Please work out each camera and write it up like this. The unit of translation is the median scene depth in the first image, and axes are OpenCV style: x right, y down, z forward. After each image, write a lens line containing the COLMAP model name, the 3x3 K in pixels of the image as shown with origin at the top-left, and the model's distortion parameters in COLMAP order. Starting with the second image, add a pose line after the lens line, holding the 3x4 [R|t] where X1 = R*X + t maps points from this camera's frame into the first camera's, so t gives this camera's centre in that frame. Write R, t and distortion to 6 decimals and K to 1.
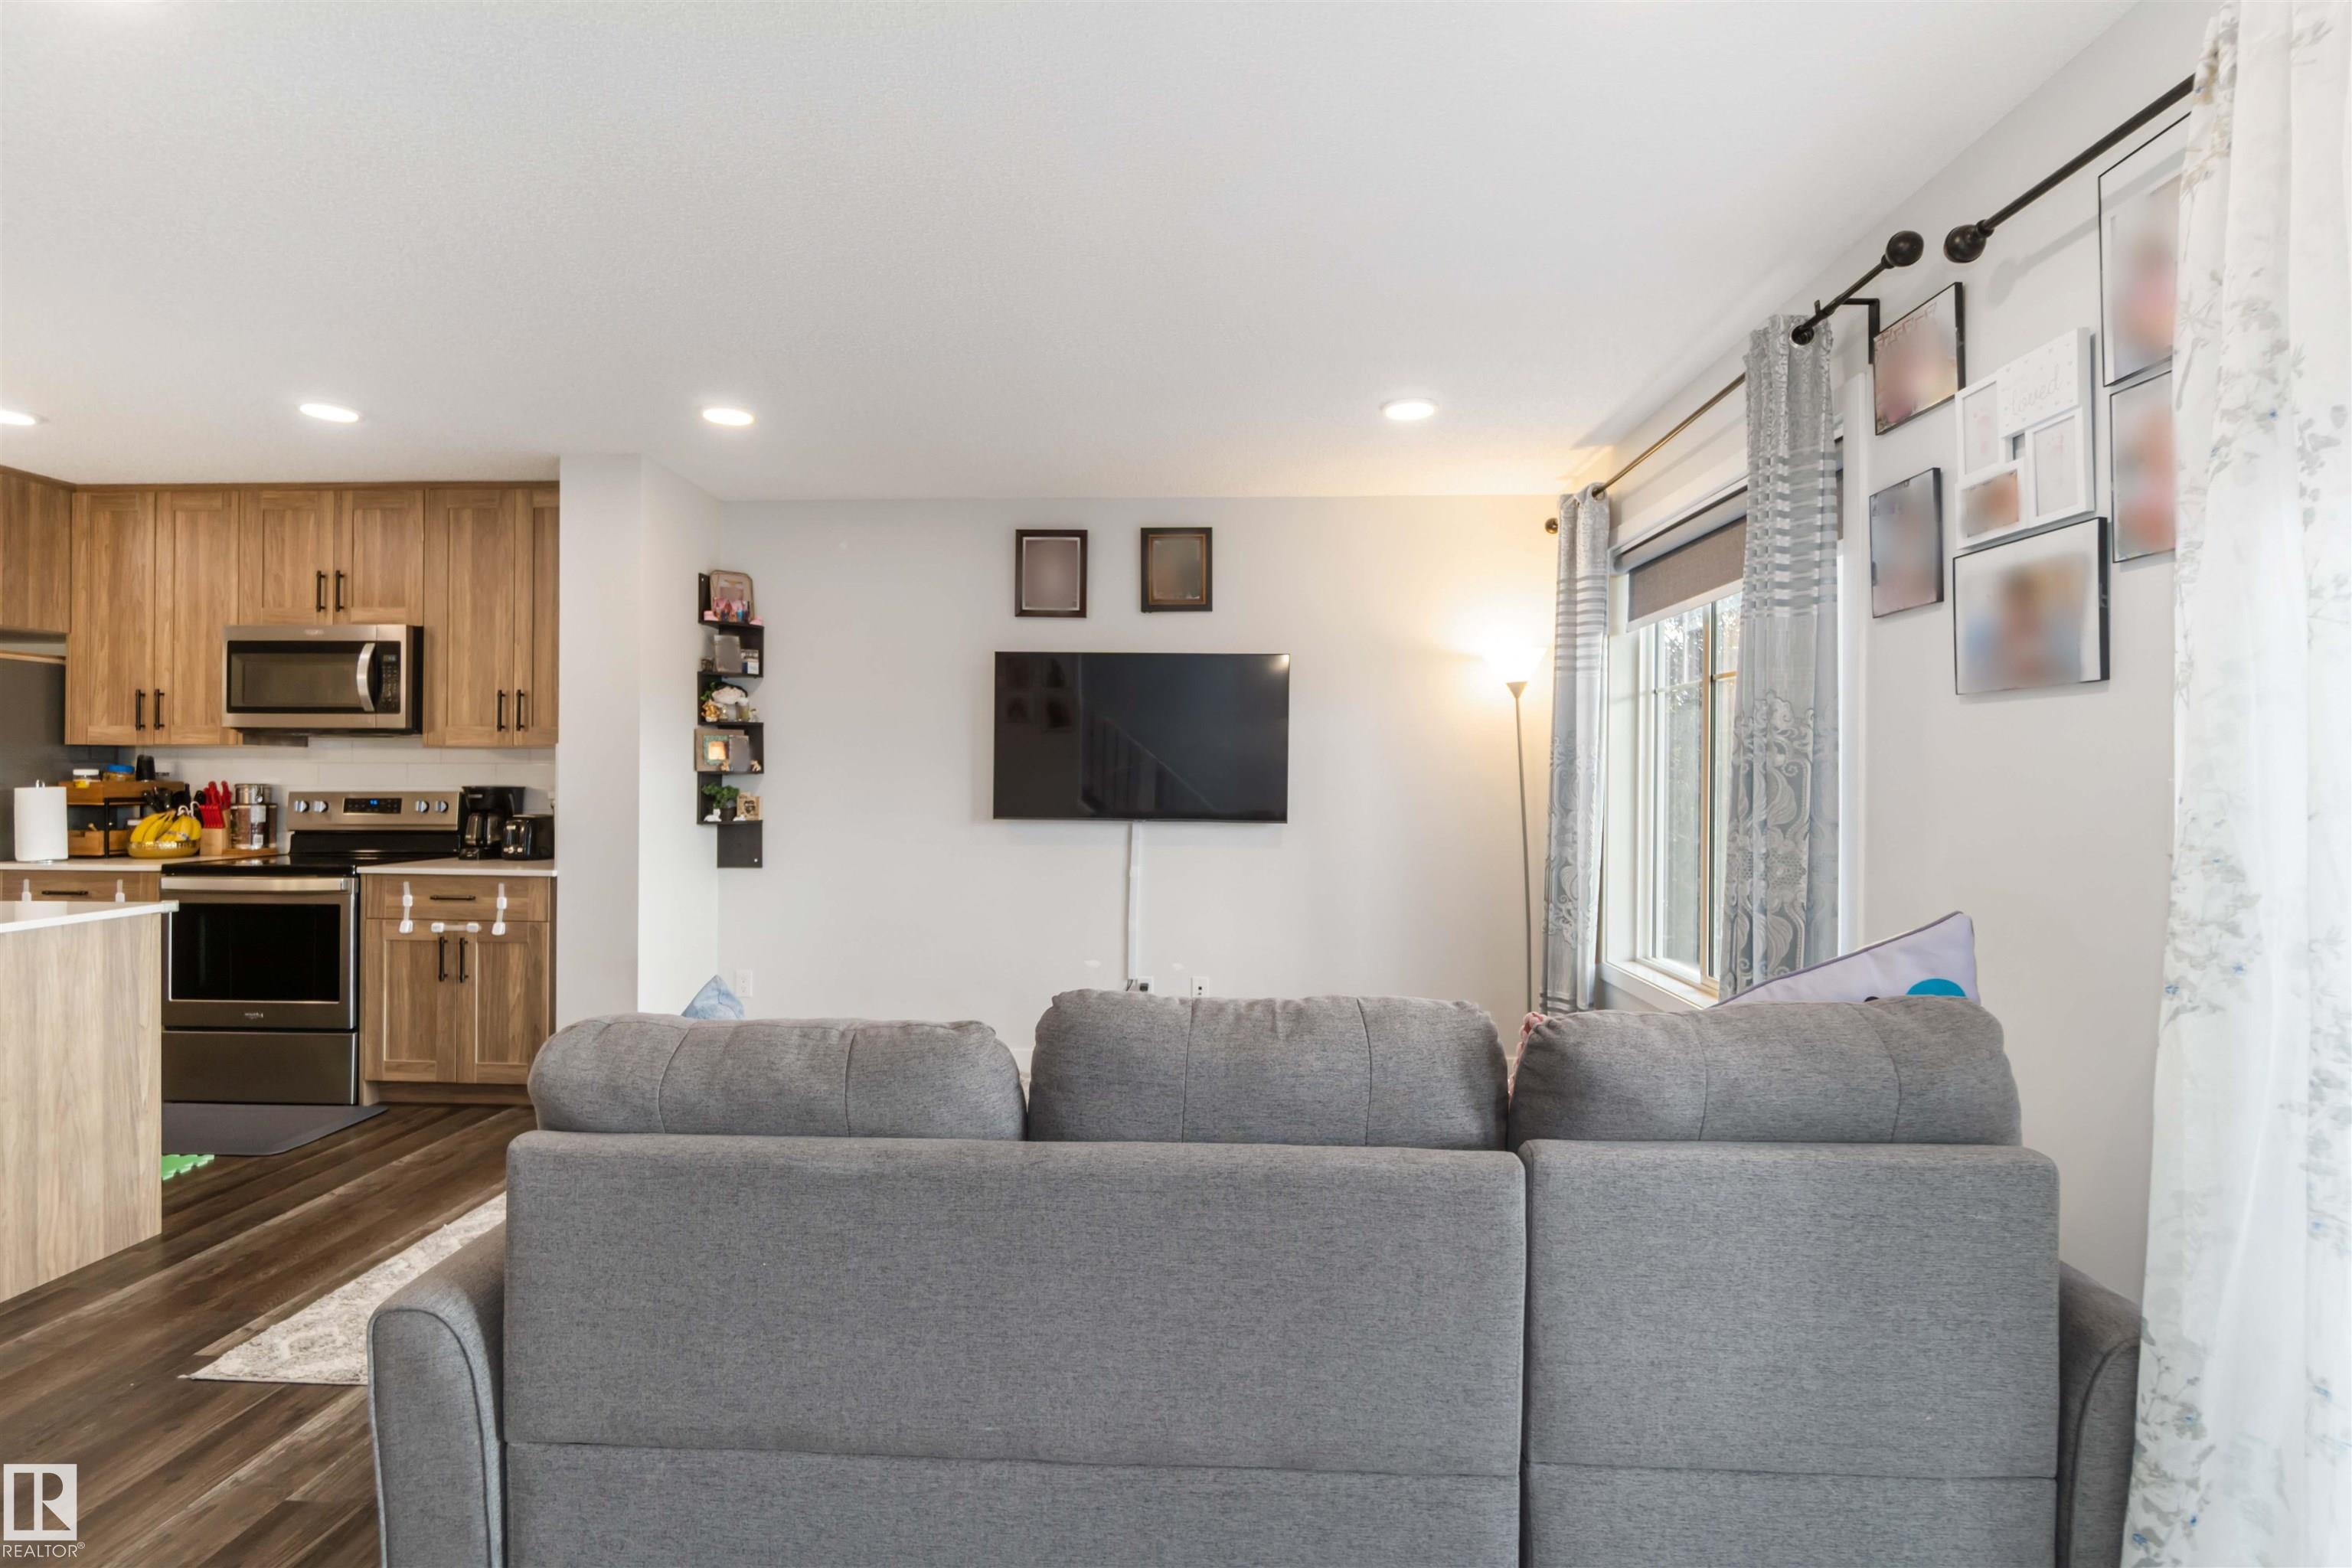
lens RADIAL K [[1066.1, 0, 1177.2], [0, 1066.1, 771.5], [0, 0, 1]] dist [0.000242, -0.000042]
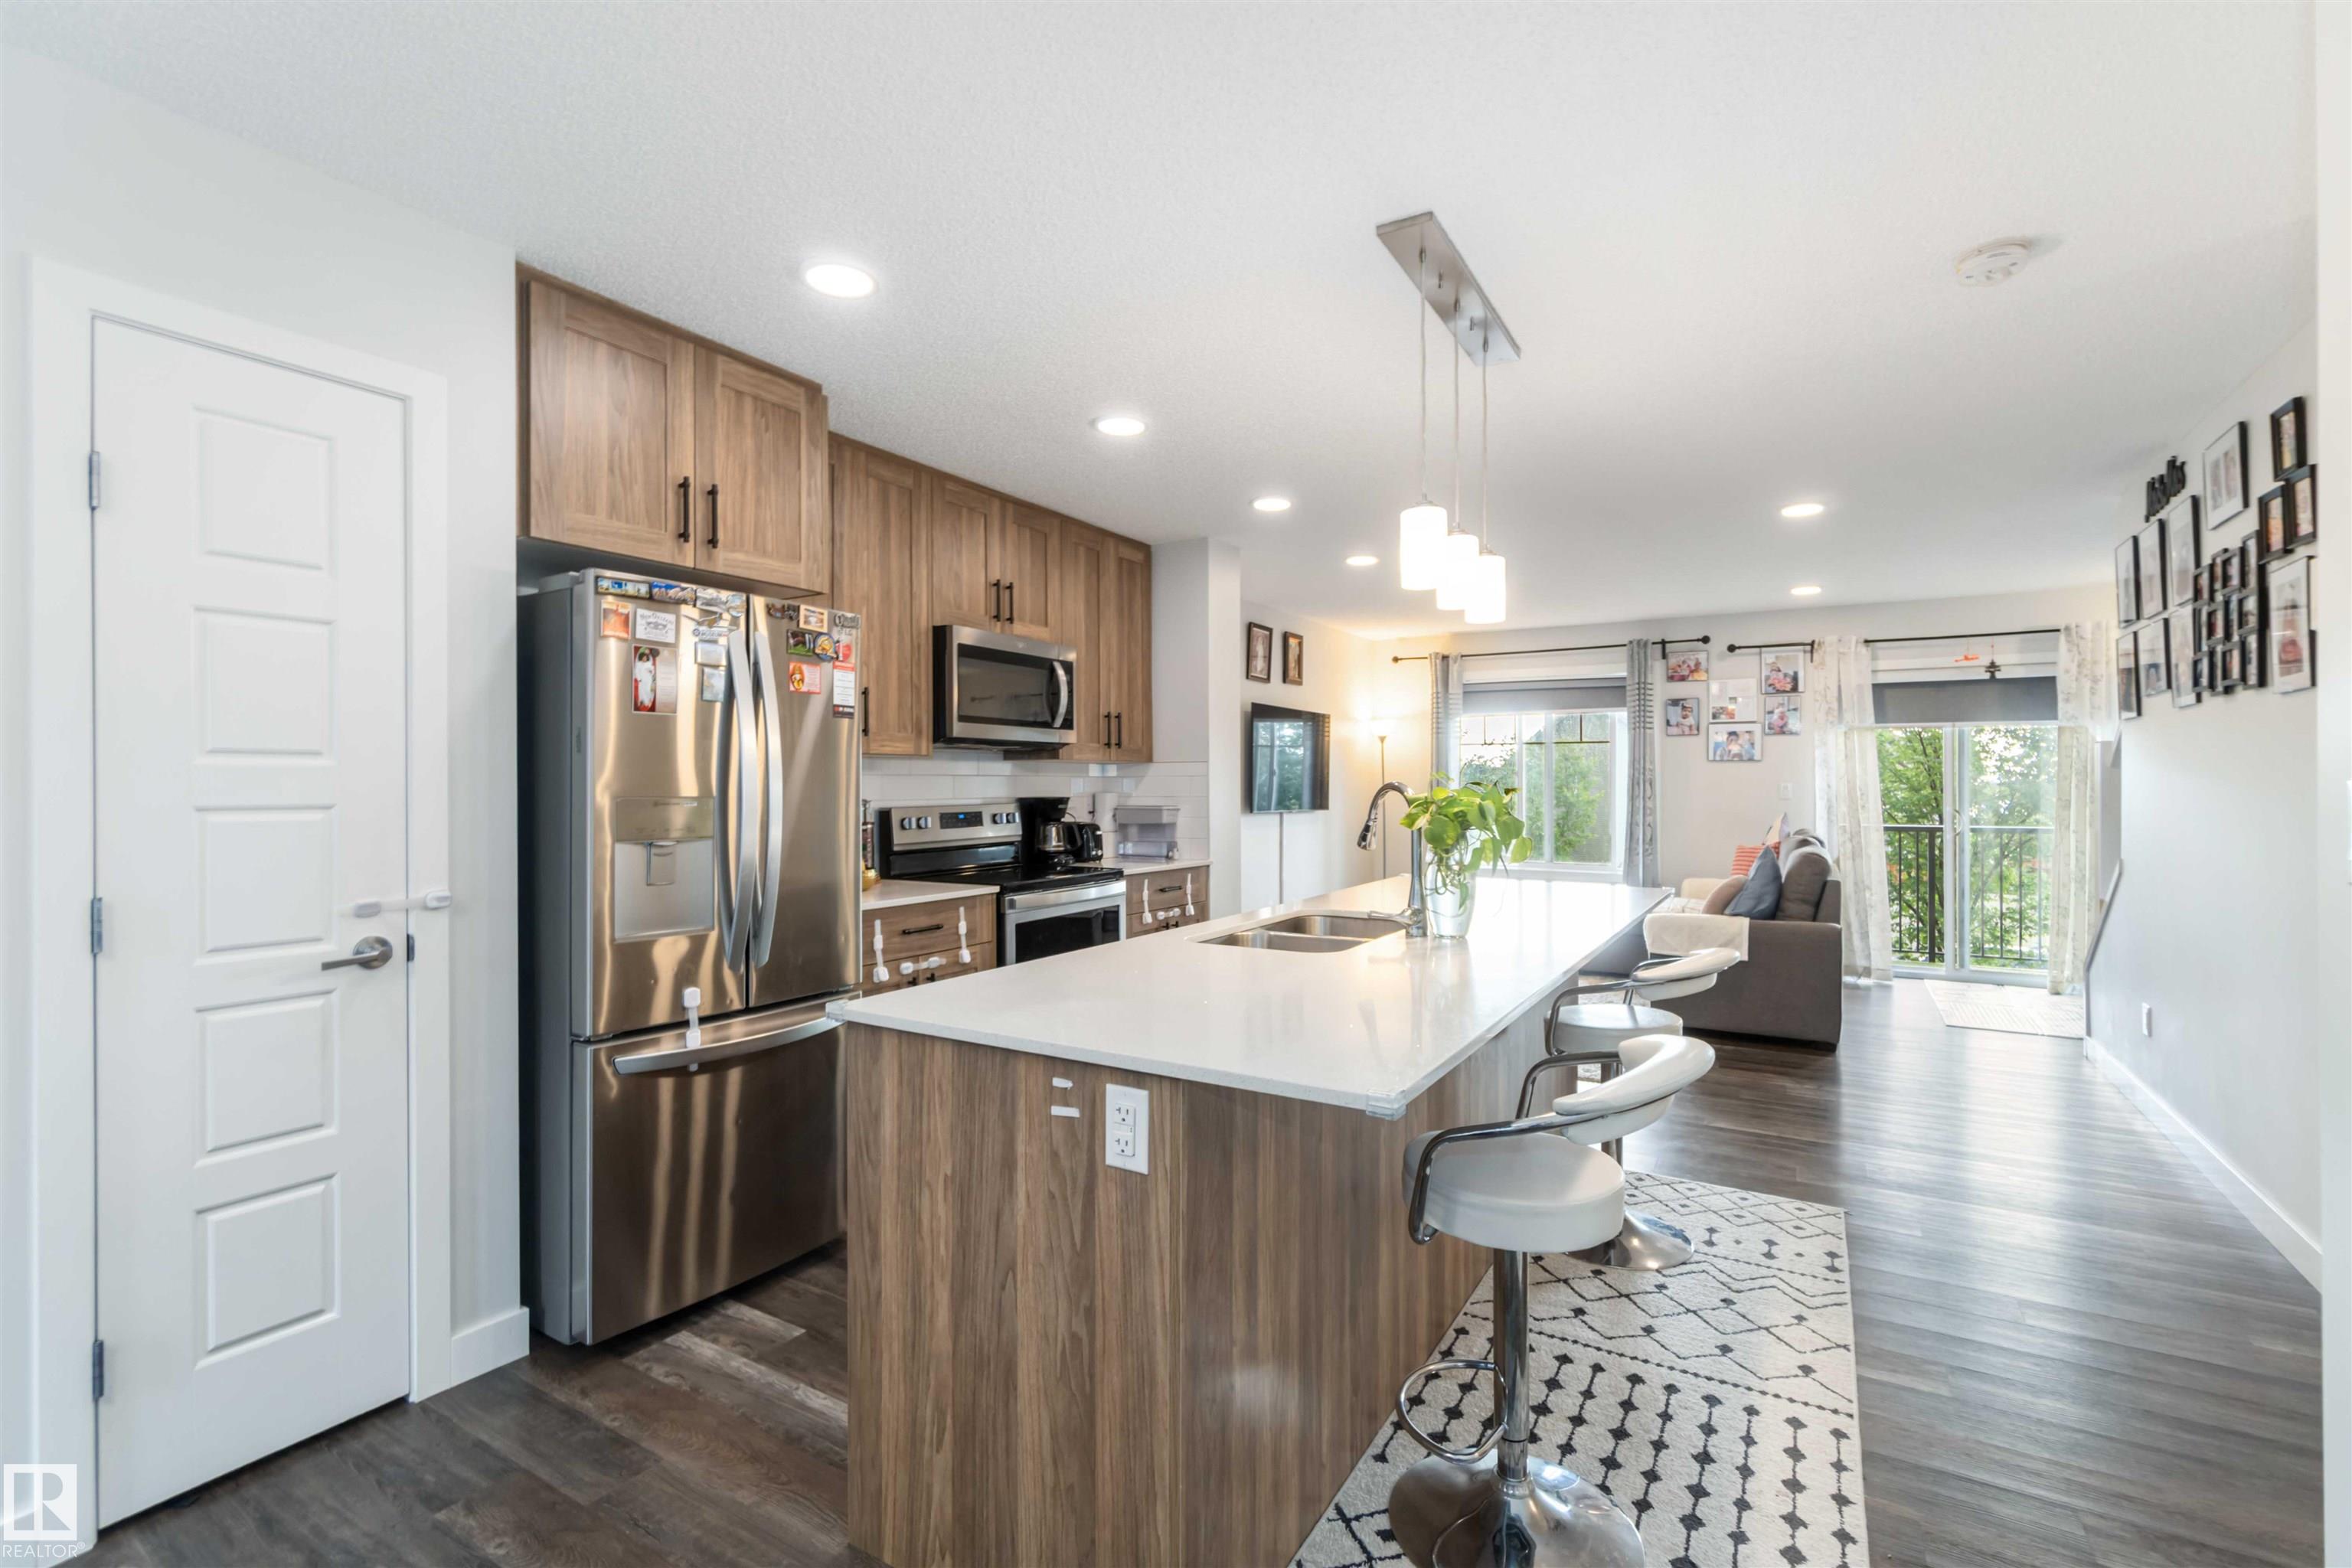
lens RADIAL K [[1066.1, 0, 1172.0], [0, 1066.1, 780.8], [0, 0, 1]] dist [0.000242, -0.000042]
pose [[0.475951, -0.004195, 0.879462, -1.583675], [0.004299, 0.999988, 0.002443, -0.005174], [-0.879461, 0.002618, 0.475963, 0.391942]]
